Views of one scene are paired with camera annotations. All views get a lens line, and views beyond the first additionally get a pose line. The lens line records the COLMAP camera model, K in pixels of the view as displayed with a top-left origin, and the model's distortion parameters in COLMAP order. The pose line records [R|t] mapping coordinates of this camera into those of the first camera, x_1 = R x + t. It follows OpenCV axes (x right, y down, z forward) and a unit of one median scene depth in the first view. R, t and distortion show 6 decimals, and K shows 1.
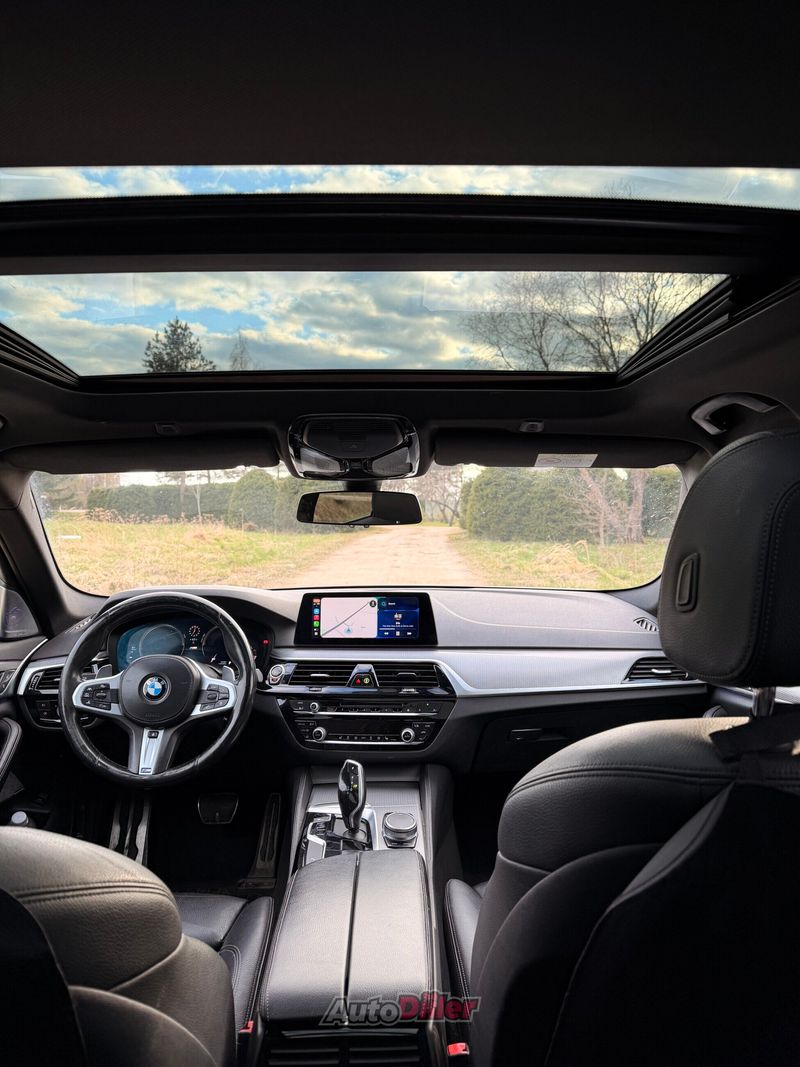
lens RADIAL K [[767.0, 0, 401.3], [0, 767.0, 534.3], [0, 0, 1]] dist [0.003247, -0.002305]
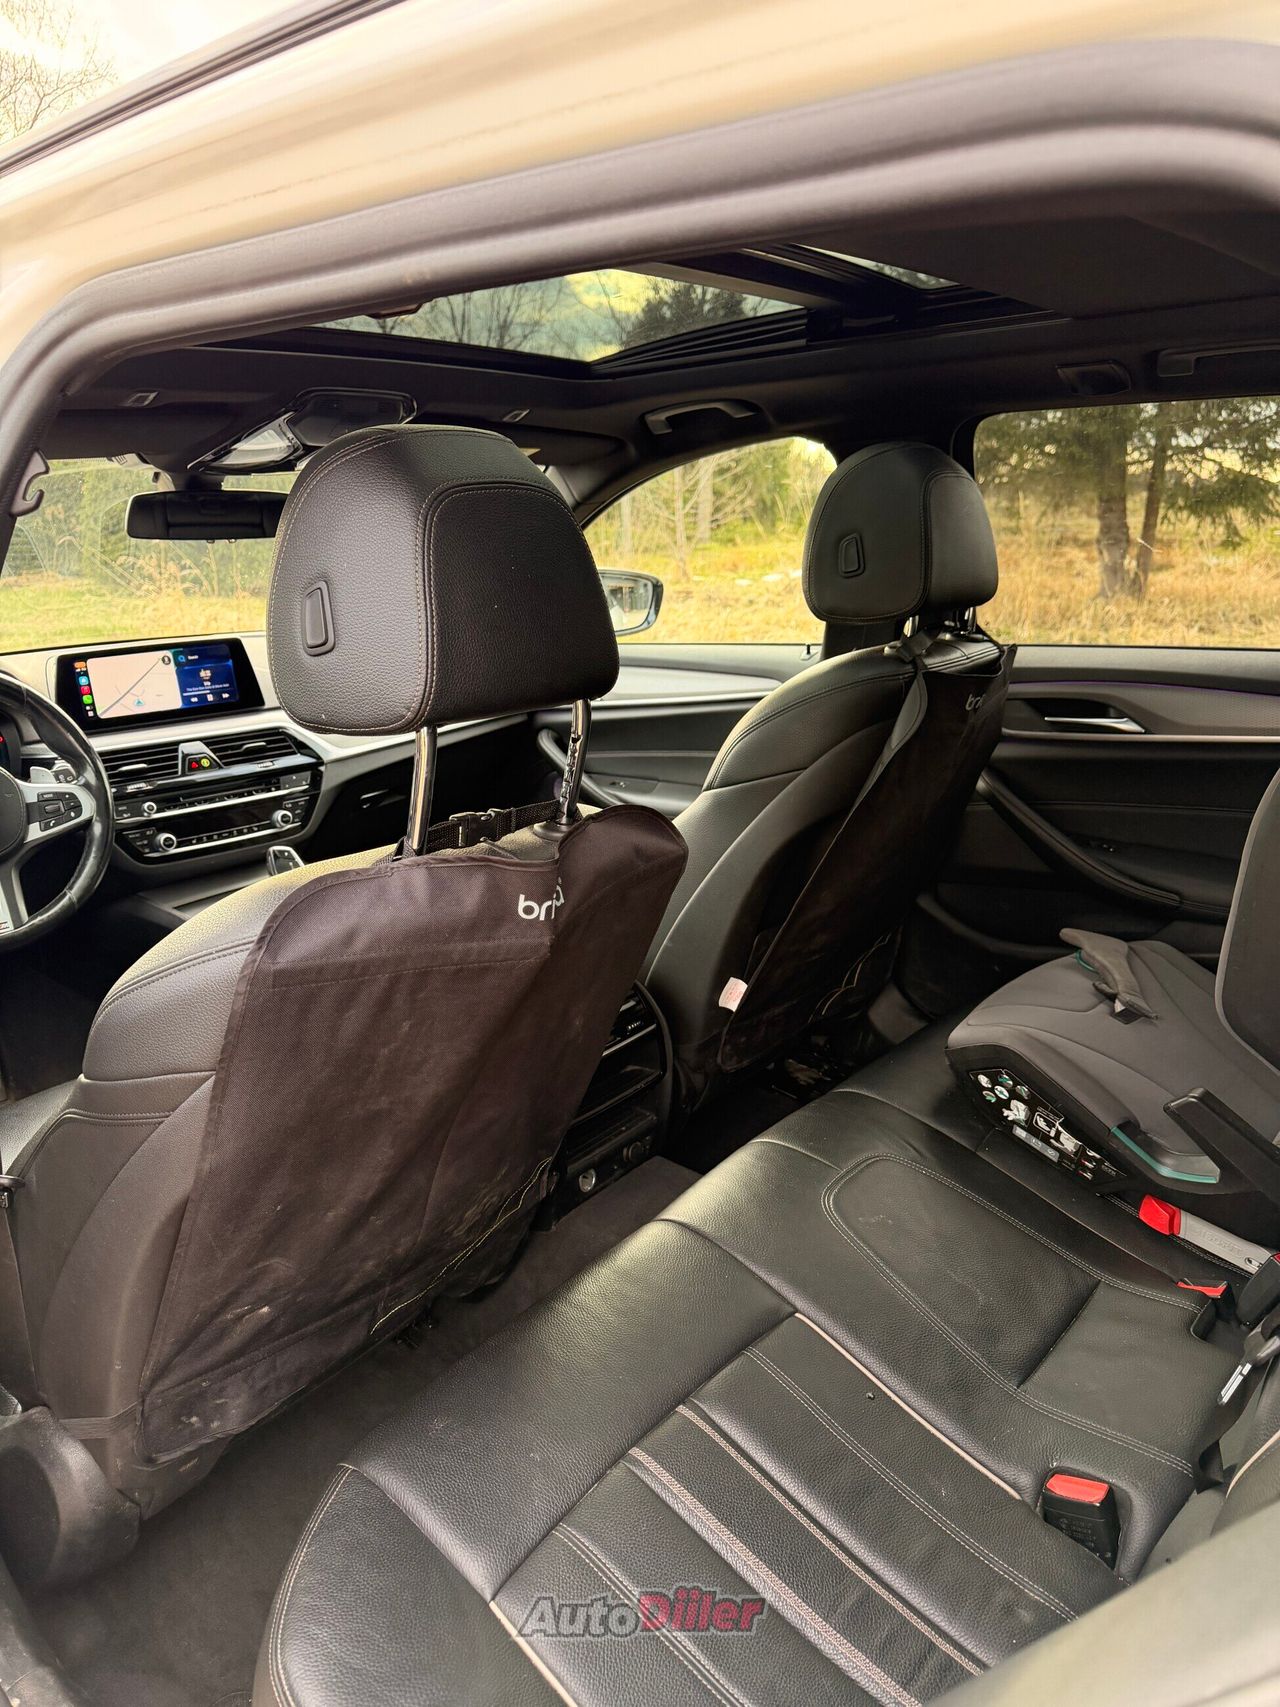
lens RADIAL K [[1227.1, 0, 636.5], [0, 1227.1, 855.3], [0, 0, 1]] dist [0.003247, -0.002305]
pose [[0.668806, -0.210379, 0.713049, -0.592536], [0.049369, 0.969576, 0.239759, 0.015226], [-0.741796, -0.125150, 0.658845, -0.085158]]
